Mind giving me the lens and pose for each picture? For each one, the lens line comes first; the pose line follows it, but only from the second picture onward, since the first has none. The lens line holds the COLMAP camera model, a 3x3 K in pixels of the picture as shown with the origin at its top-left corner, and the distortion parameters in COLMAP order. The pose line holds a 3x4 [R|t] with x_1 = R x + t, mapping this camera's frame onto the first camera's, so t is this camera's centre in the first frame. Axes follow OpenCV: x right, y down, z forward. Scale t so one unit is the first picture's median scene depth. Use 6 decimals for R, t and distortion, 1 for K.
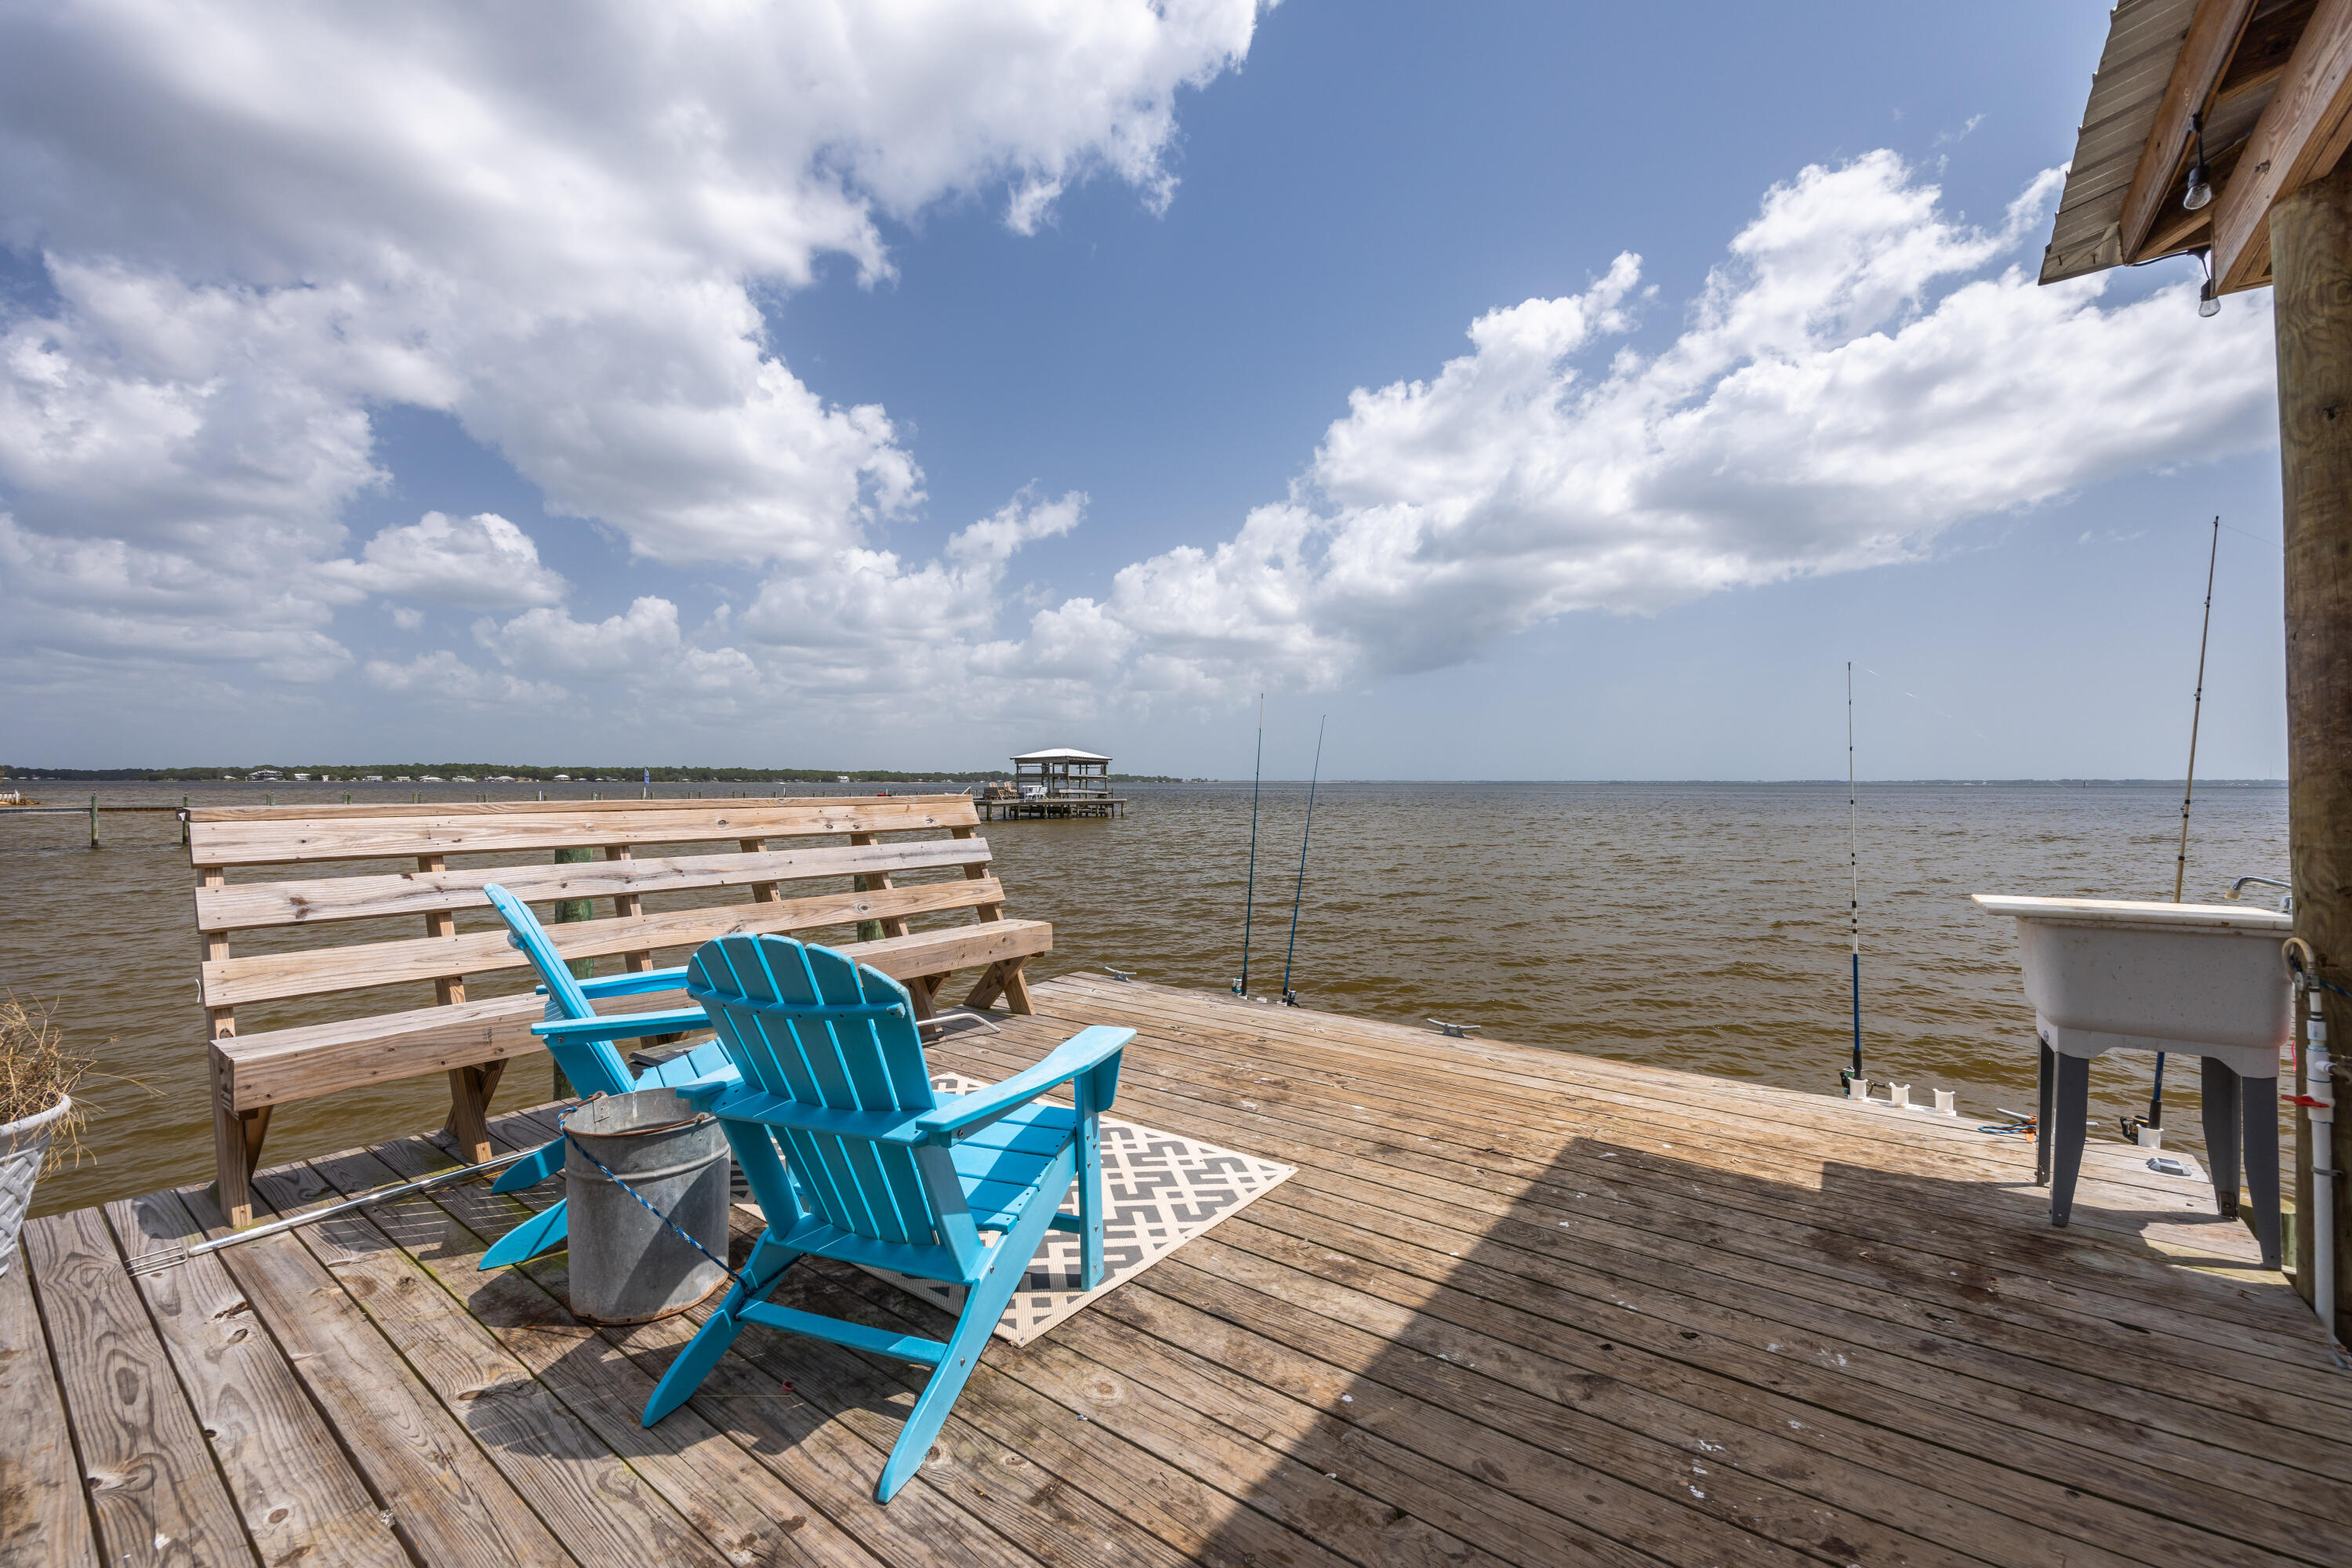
lens RADIAL K [[945.4, 0, 1175.3], [0, 945.4, 780.4], [0, 0, 1]] dist [-0.000361, -0.000125]
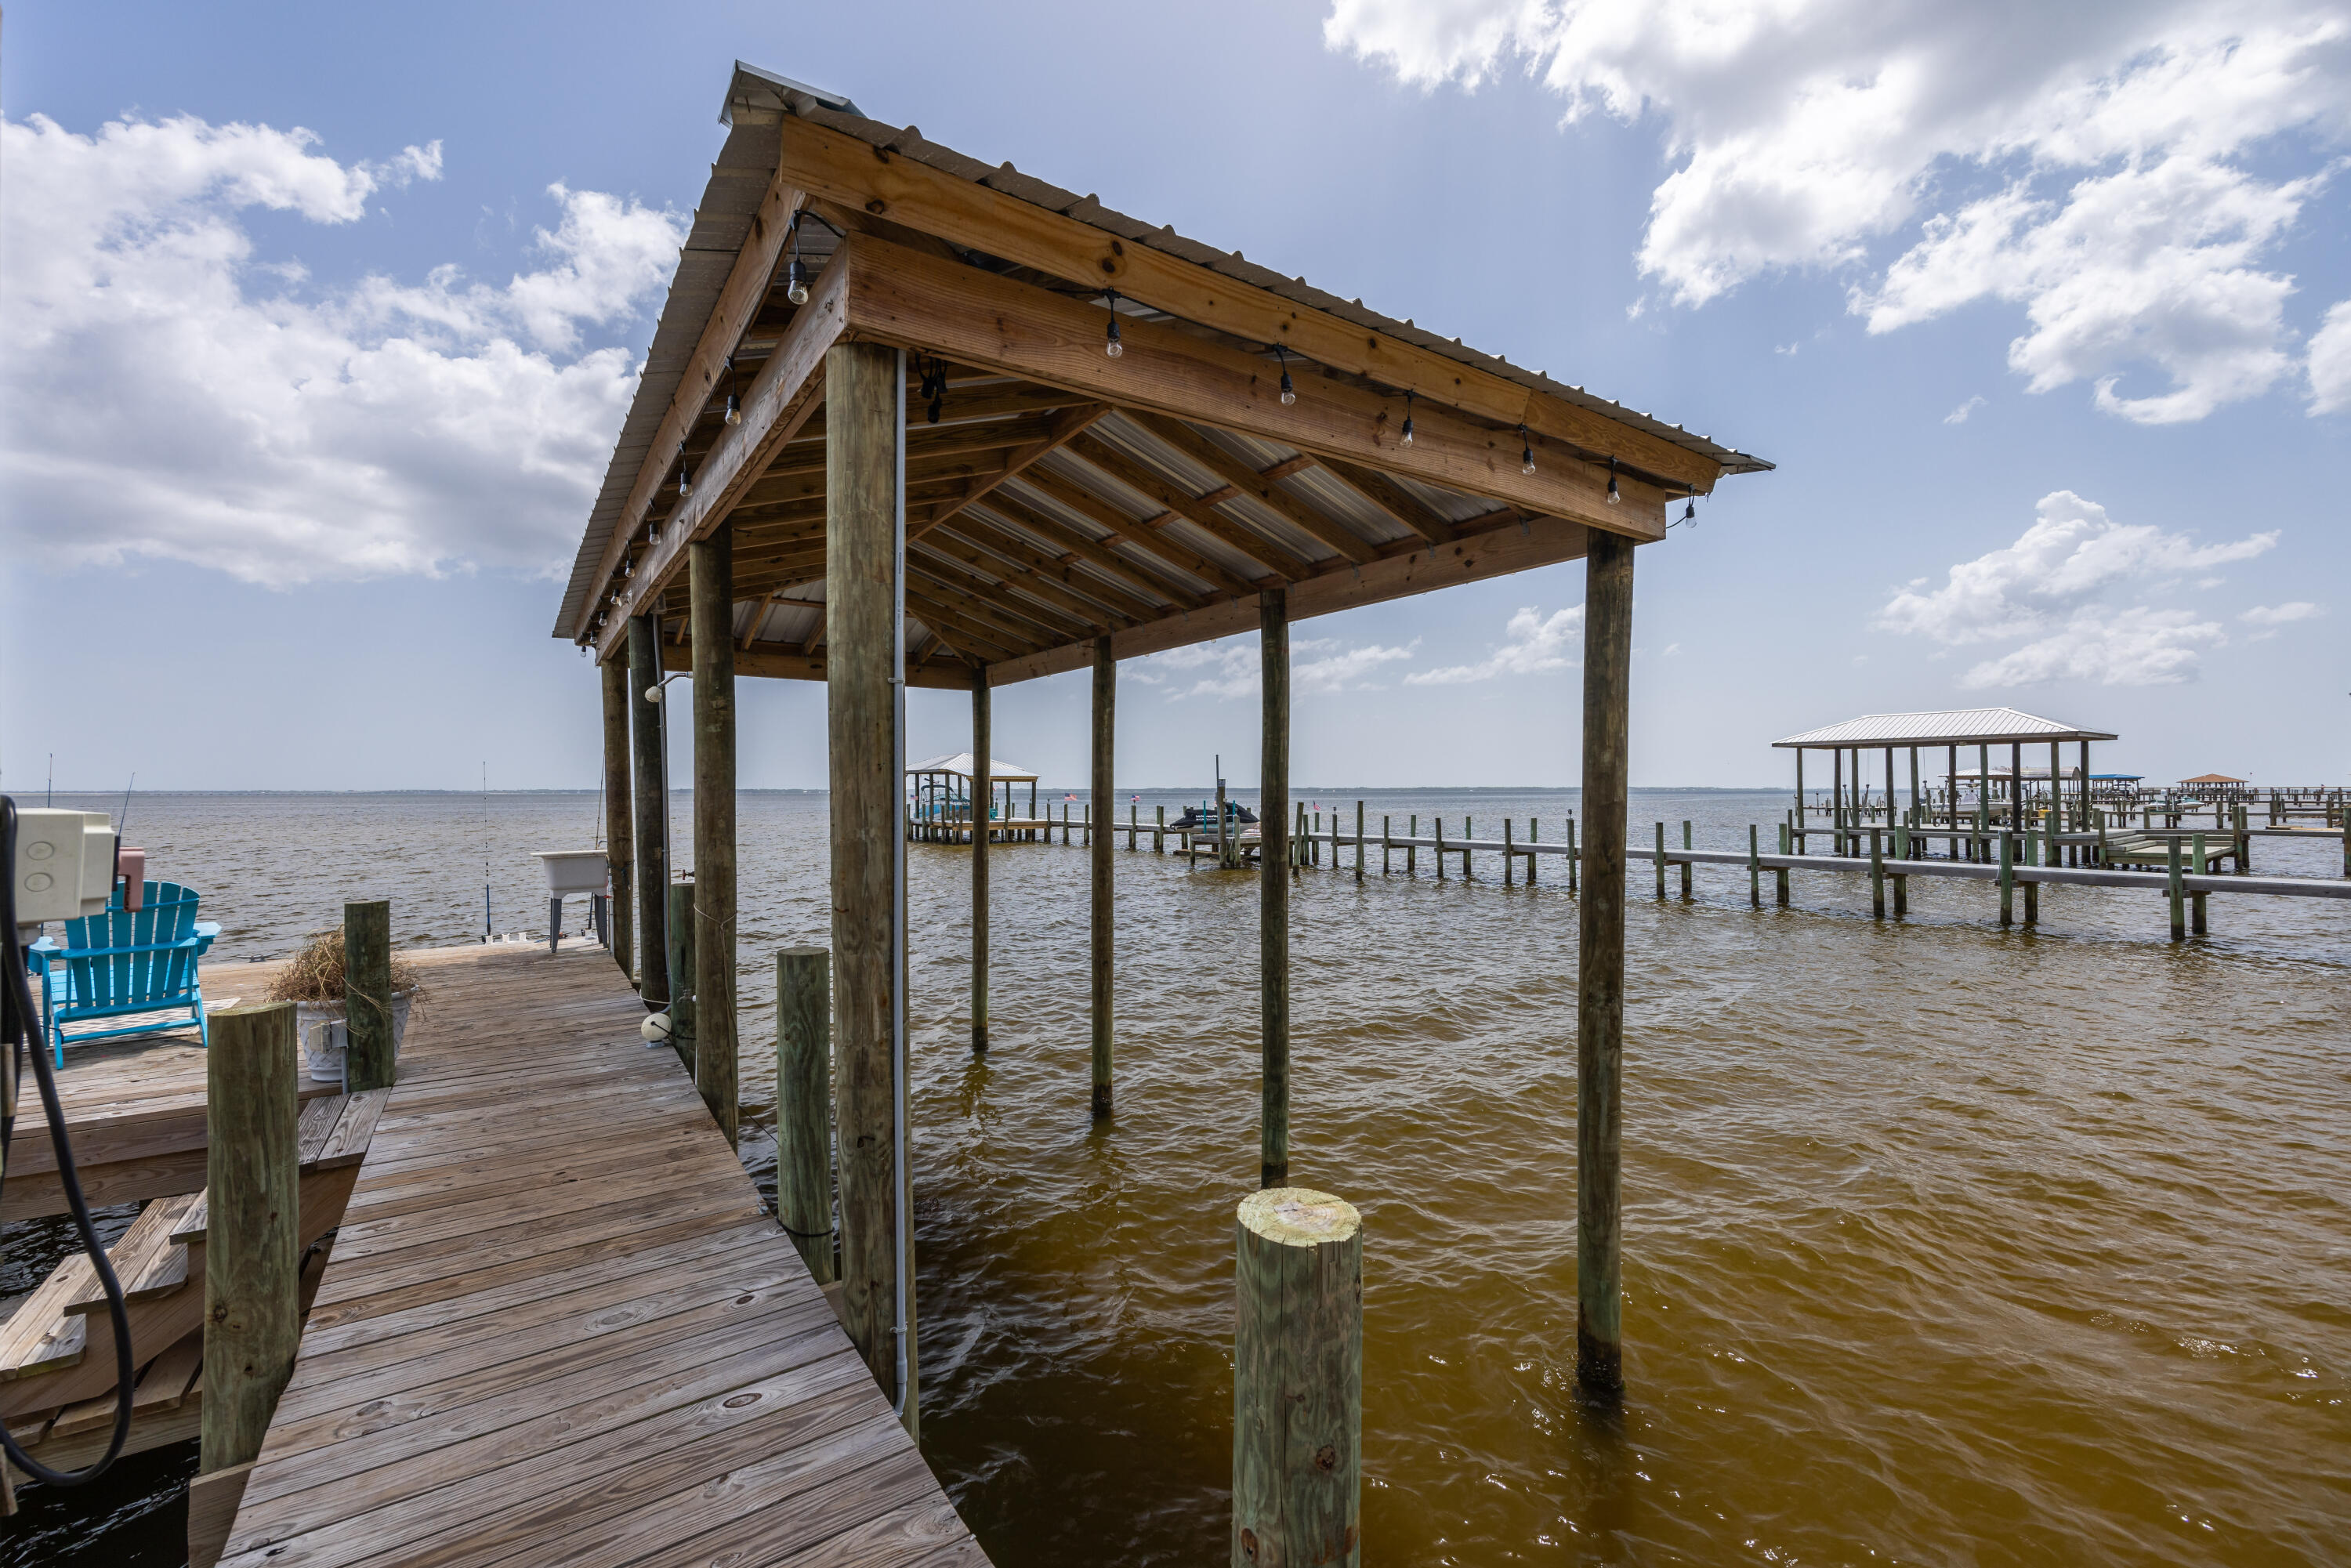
lens RADIAL K [[944.9, 0, 1178.0], [0, 944.9, 790.3], [0, 0, 1]] dist [-0.000361, -0.000125]
pose [[0.328376, 0.002842, 0.944543, -1.299627], [-0.001695, 0.999996, -0.002419, -0.063107], [-0.944546, -0.000806, 0.328380, -1.930073]]
